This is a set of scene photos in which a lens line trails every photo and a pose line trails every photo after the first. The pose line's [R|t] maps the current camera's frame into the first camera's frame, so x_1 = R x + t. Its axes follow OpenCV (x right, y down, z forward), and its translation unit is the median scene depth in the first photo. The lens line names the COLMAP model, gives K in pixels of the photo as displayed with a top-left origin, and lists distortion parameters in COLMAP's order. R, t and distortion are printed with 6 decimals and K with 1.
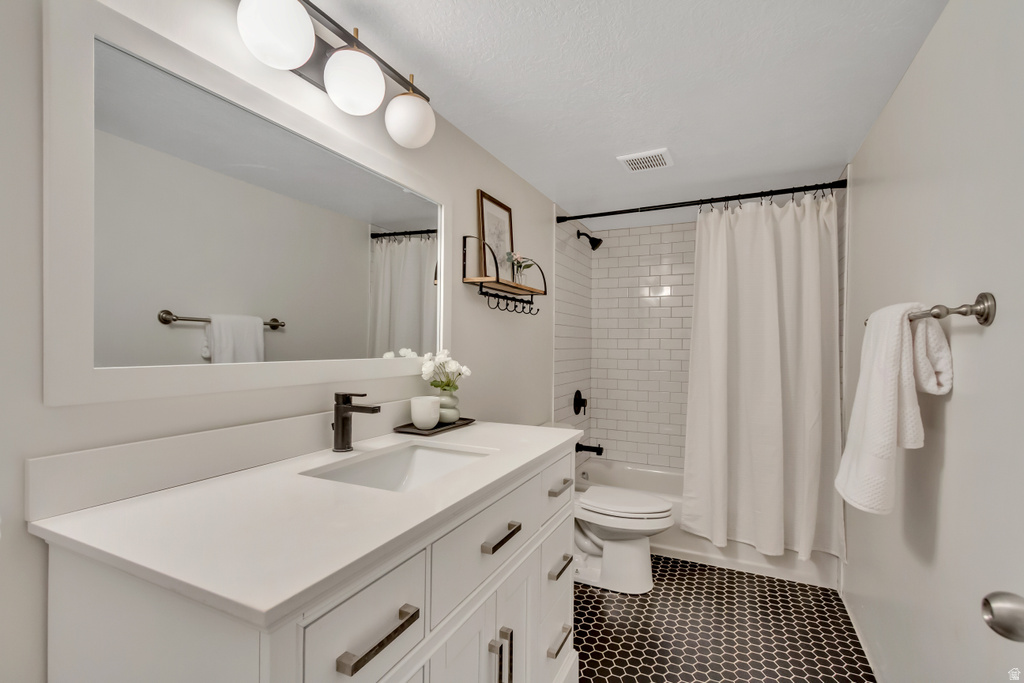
lens RADIAL K [[472.5, 0, 510.3], [0, 472.5, 344.1], [0, 0, 1]] dist [0.004214, 0.000051]
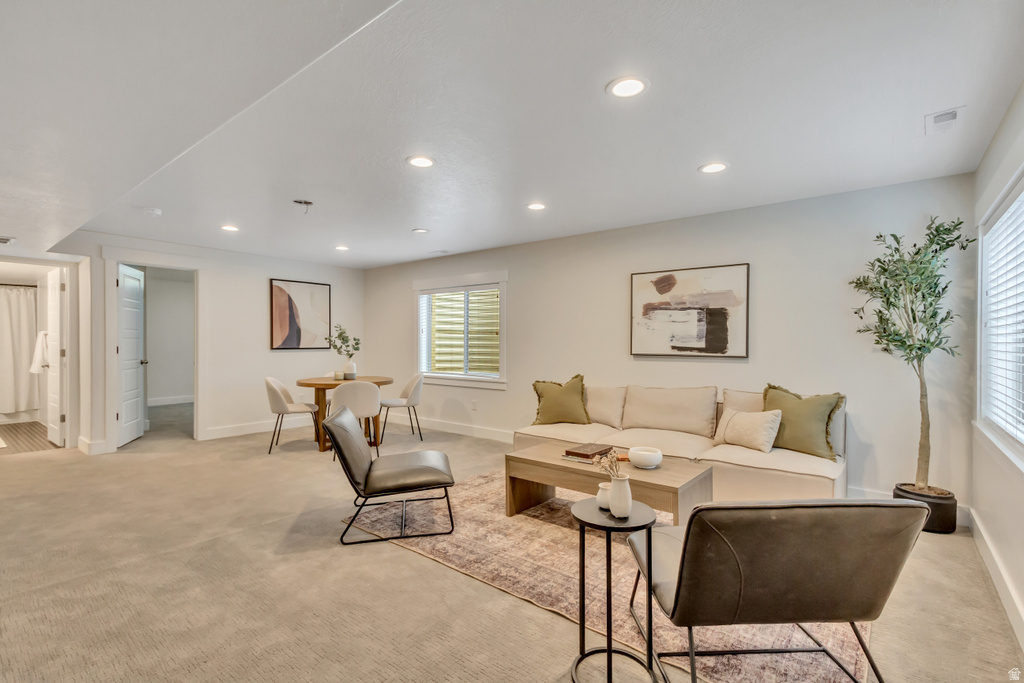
lens RADIAL K [[472.5, 0, 512.6], [0, 472.5, 344.9], [0, 0, 1]] dist [0.004214, 0.000051]
pose [[0.218640, -0.017937, 0.975641, -1.616026], [0.009658, 0.999822, 0.016217, 0.020696], [-0.975758, 0.005877, 0.218774, -2.662248]]
